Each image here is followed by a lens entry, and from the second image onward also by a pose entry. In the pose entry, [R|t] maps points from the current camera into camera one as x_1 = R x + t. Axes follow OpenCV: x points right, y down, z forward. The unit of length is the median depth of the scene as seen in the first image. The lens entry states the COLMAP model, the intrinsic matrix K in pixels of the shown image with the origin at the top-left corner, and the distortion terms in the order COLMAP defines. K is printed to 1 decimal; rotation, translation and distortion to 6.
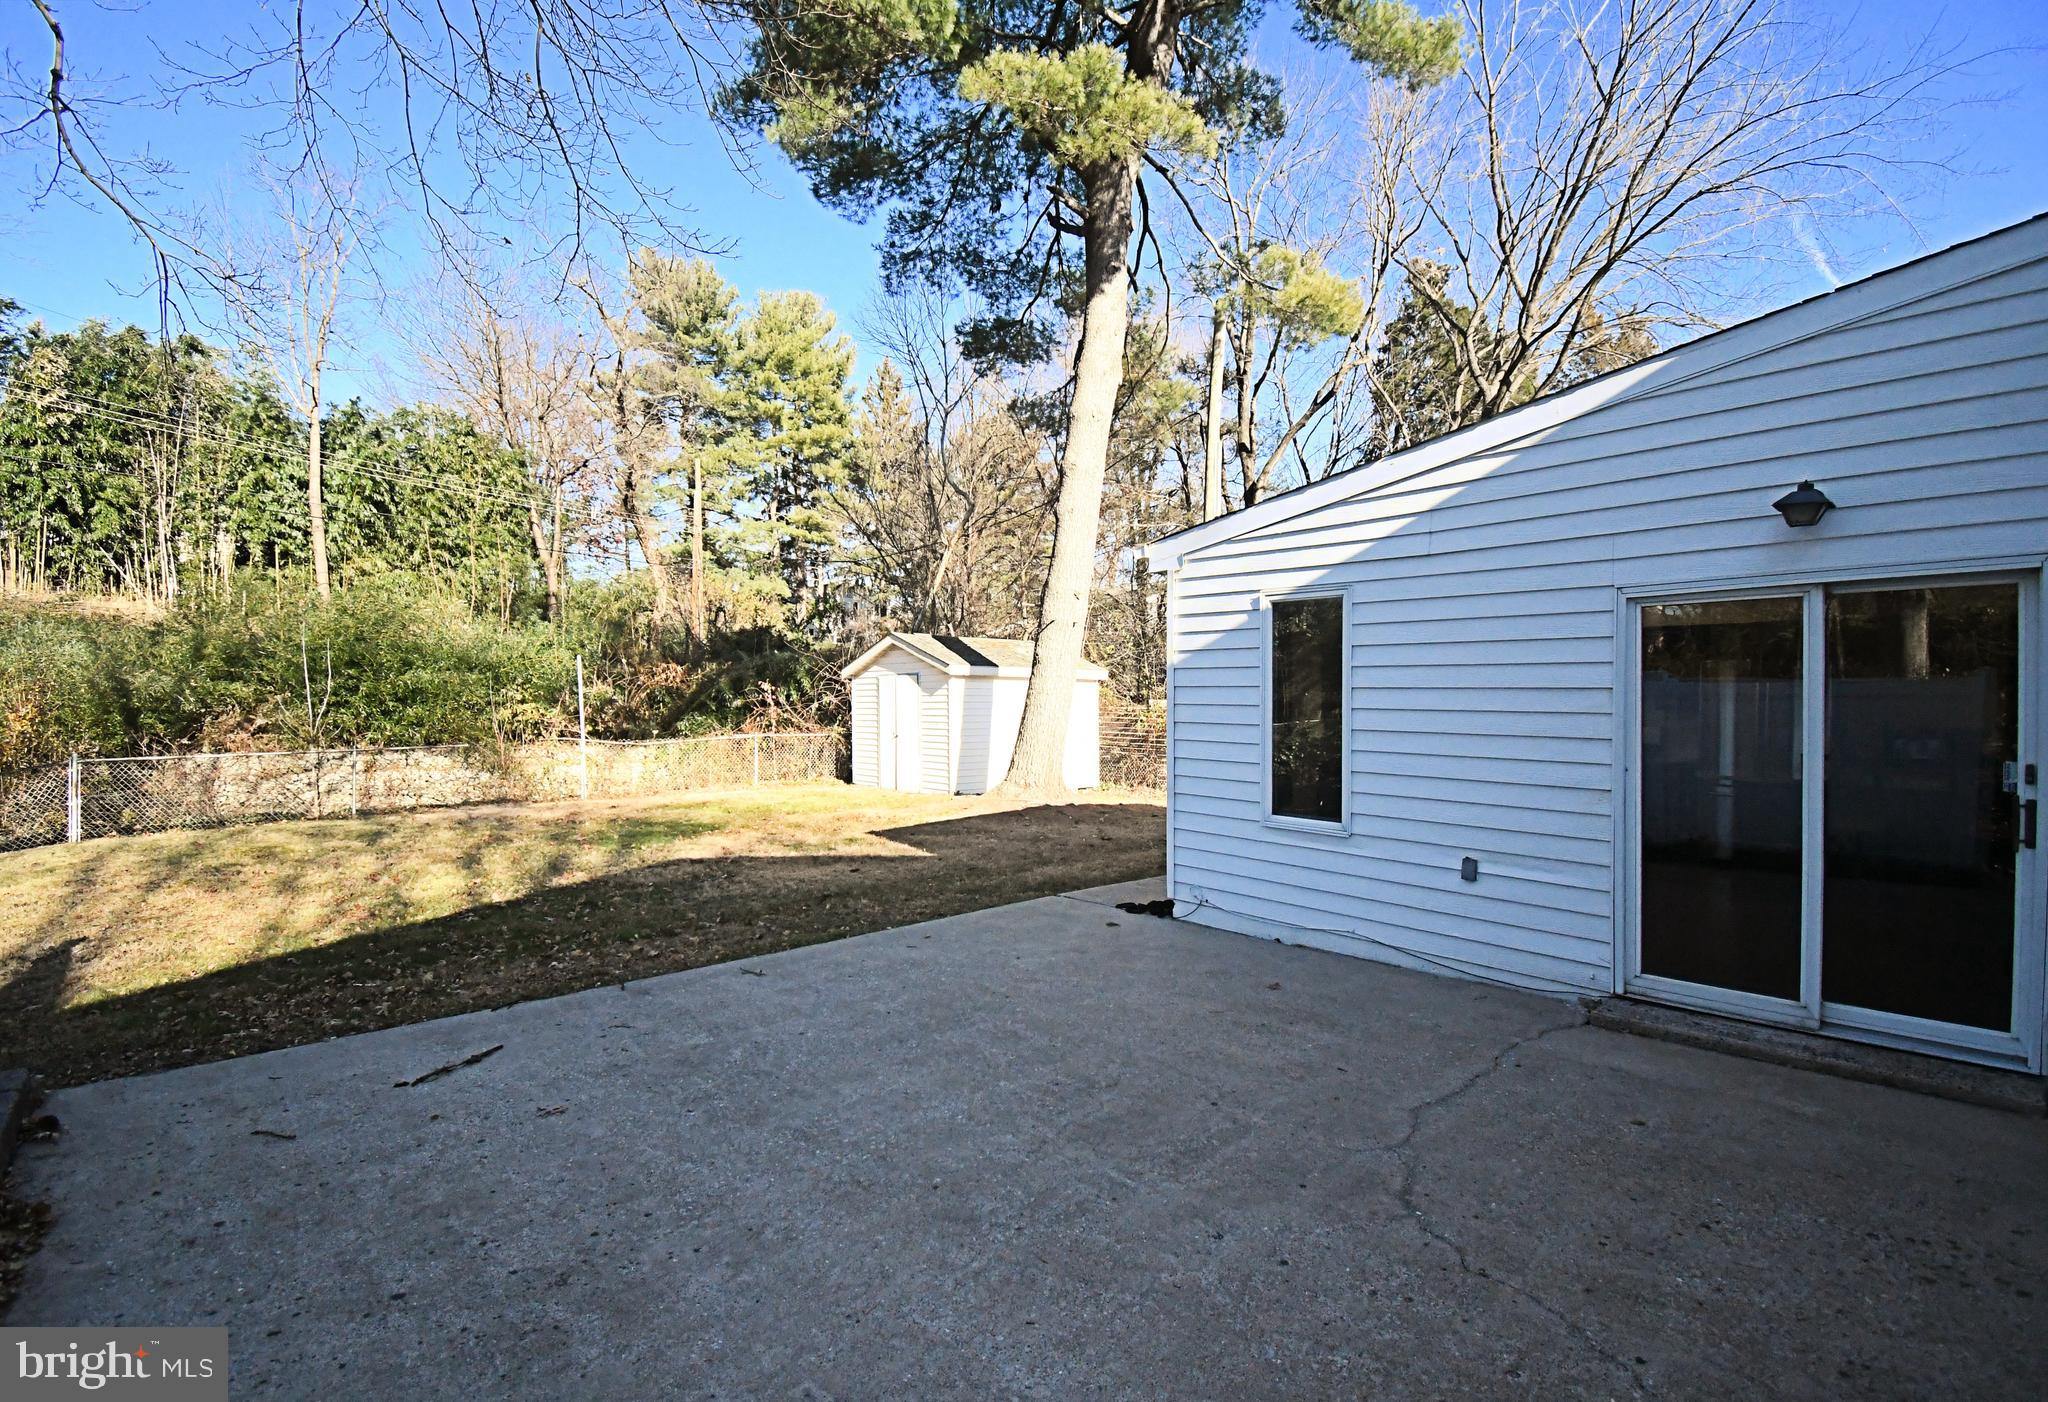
lens RADIAL K [[911.5, 0, 1034.8], [0, 911.5, 702.9], [0, 0, 1]] dist [-0.016839, -0.001094]
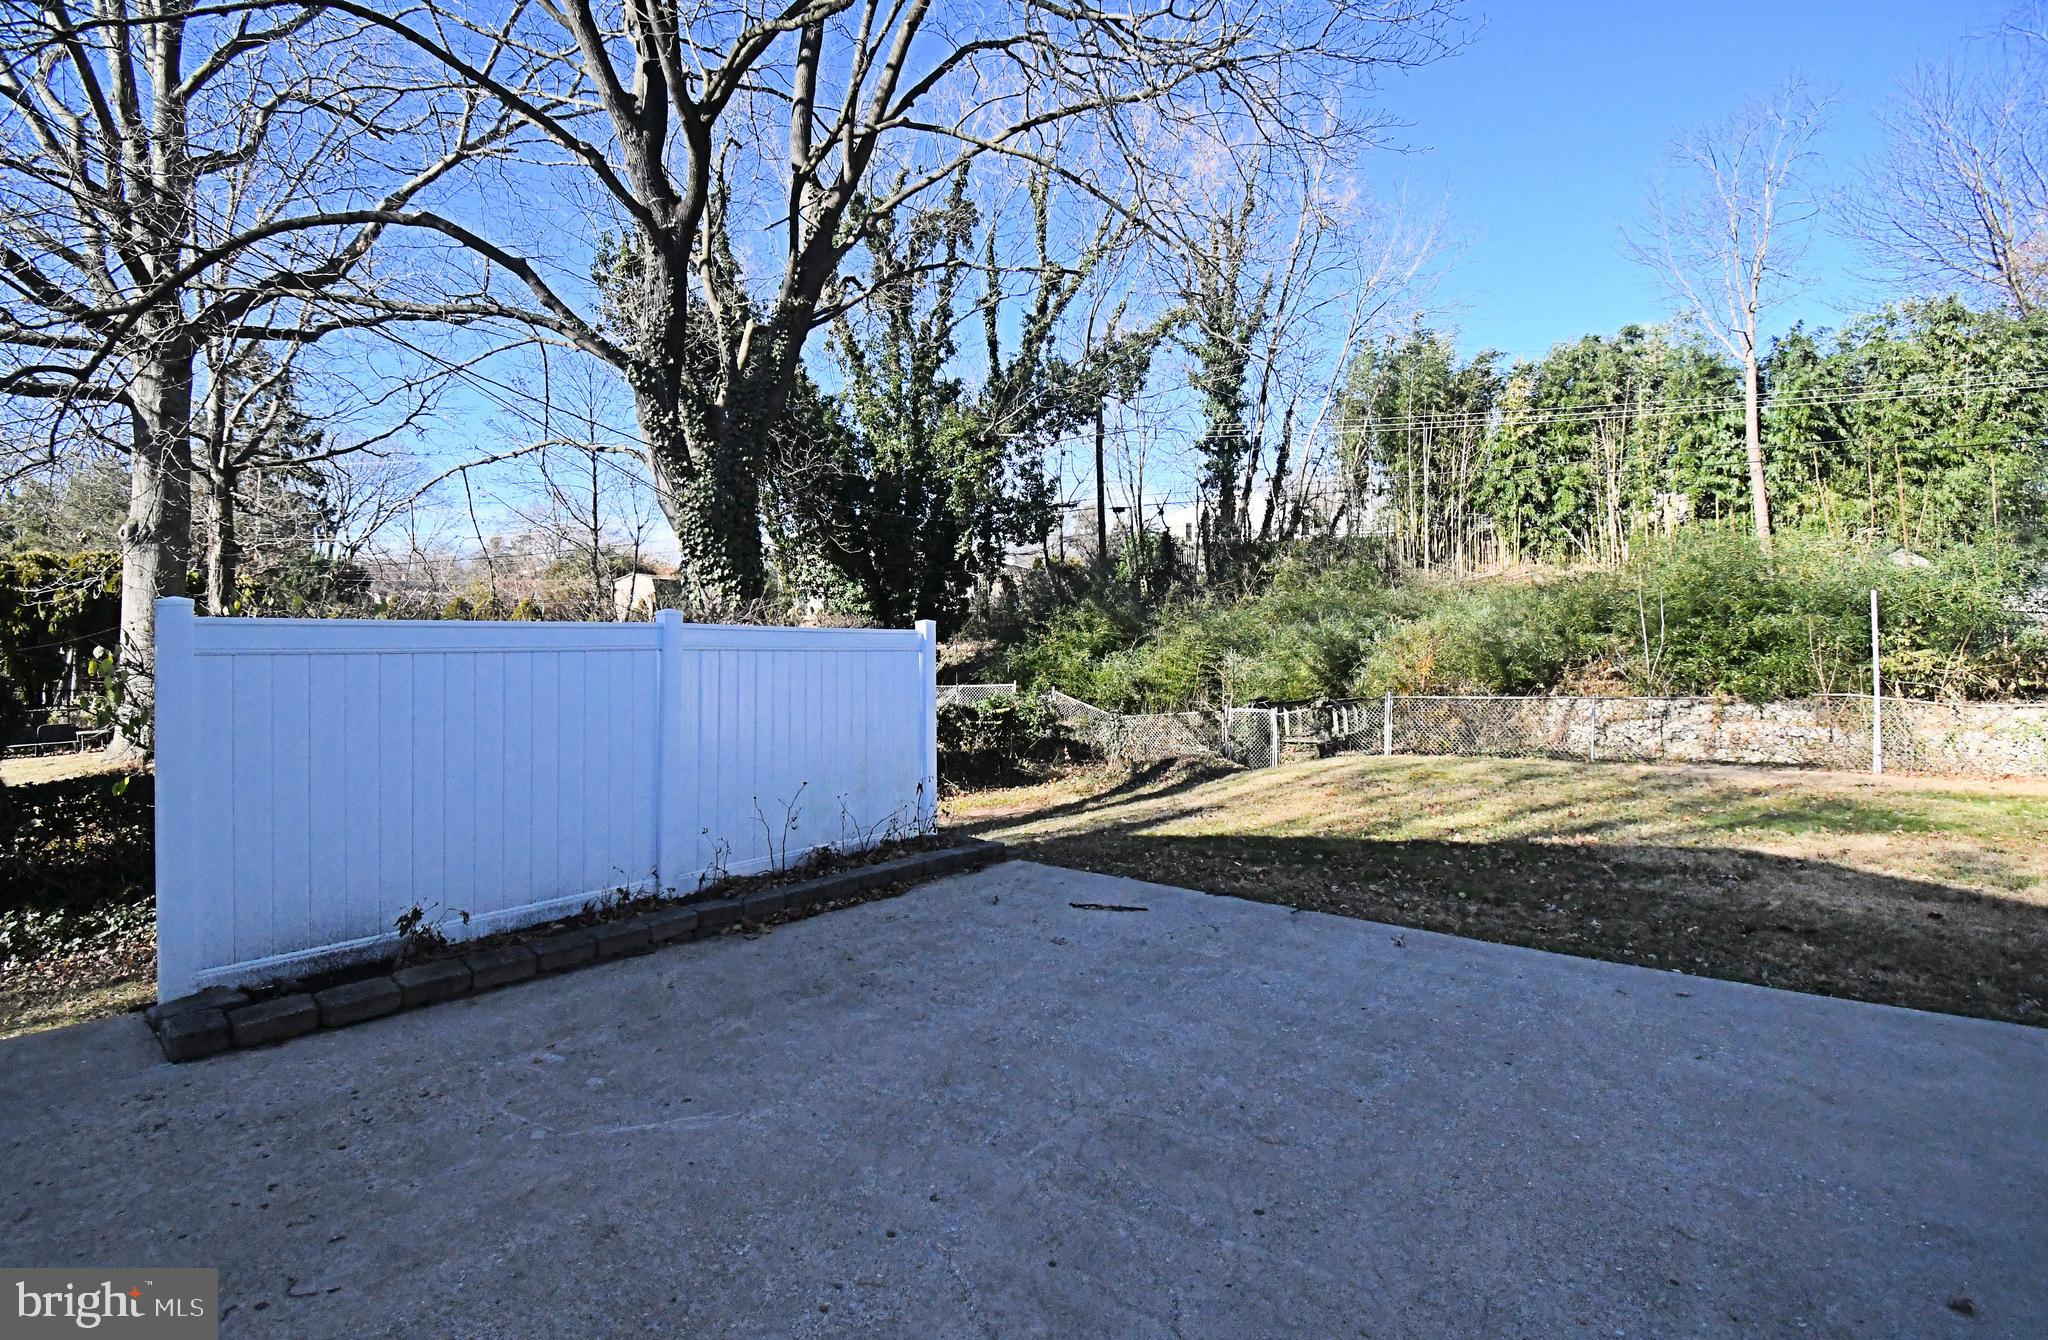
lens RADIAL K [[928.9, 0, 1016.7], [0, 928.9, 622.3], [0, 0, 1]] dist [-0.003768, -0.001160]
pose [[0.142360, -0.035722, -0.989170, 0.102579], [0.007601, 0.999359, -0.034996, -0.001729], [0.989786, -0.002537, 0.142540, 0.076153]]
